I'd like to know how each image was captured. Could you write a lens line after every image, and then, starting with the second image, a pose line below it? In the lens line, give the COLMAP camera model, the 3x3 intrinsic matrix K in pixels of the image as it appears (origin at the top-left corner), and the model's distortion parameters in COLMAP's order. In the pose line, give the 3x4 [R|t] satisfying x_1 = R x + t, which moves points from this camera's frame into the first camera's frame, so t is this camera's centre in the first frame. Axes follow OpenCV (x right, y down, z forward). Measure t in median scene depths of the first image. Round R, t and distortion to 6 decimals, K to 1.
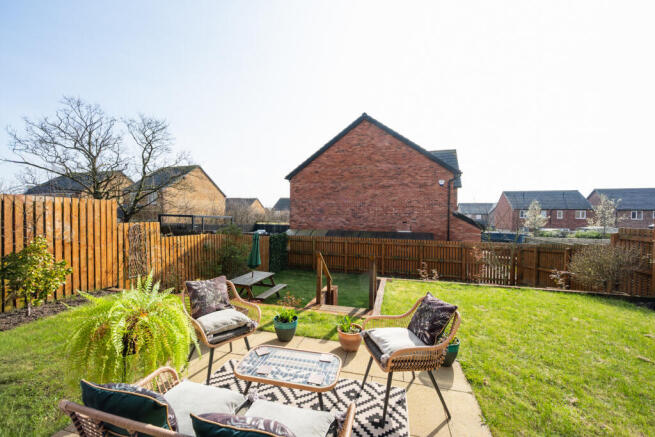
lens RADIAL K [[258.1, 0, 322.5], [0, 258.1, 220.5], [0, 0, 1]] dist [0.001988, -0.000240]
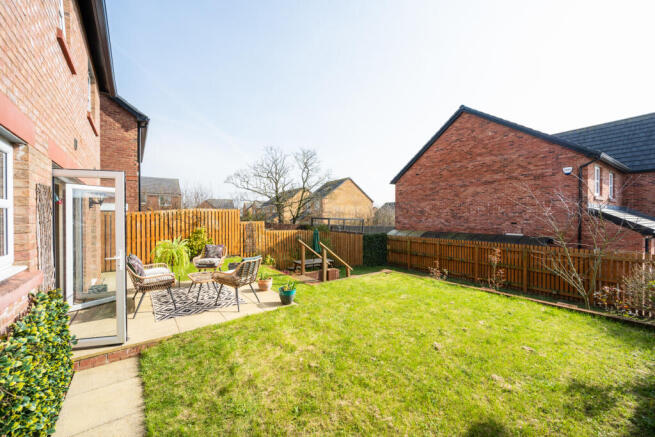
lens RADIAL K [[258.1, 0, 326.8], [0, 258.1, 221.6], [0, 0, 1]] dist [0.001988, -0.000240]
pose [[0.777316, -0.002760, -0.629104, 0.361158], [-0.003475, 0.999956, -0.008681, 0.010323], [0.629101, 0.008934, 0.777273, -0.022774]]
